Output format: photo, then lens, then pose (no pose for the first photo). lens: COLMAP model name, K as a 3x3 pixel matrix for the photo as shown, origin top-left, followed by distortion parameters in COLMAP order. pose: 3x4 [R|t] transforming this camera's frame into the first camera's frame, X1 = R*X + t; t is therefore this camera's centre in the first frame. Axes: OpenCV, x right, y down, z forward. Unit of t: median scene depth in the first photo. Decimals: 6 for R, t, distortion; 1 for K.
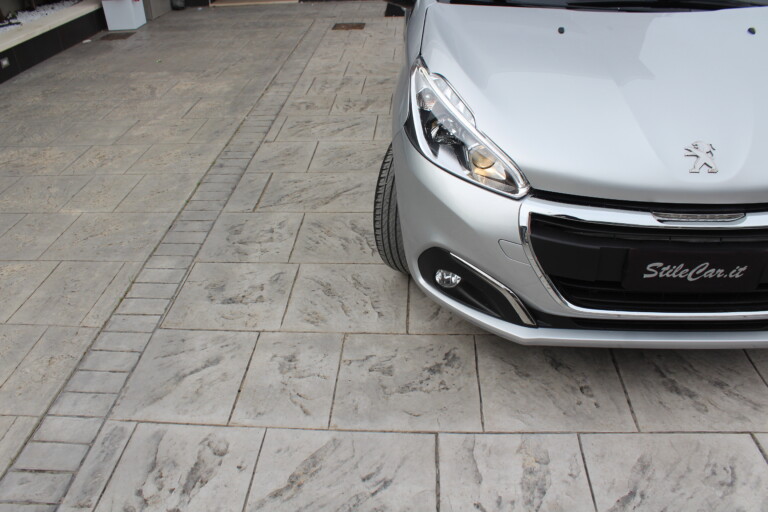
lens RADIAL K [[665.0, 0, 384.0], [0, 665.0, 256.0], [0, 0, 1]] dist [-0.180207, 0.169392]
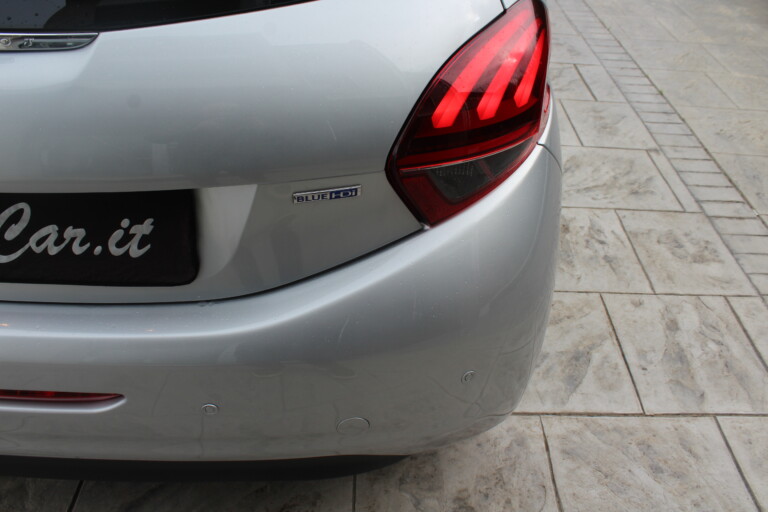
lens RADIAL K [[665.0, 0, 384.0], [0, 665.0, 256.0], [0, 0, 1]] dist [-0.180207, 0.169392]
pose [[-0.998906, 0.028091, -0.037396, 0.139129], [-0.024315, 0.371124, 0.928265, -0.749669], [0.039954, 0.928158, -0.370035, 1.317948]]
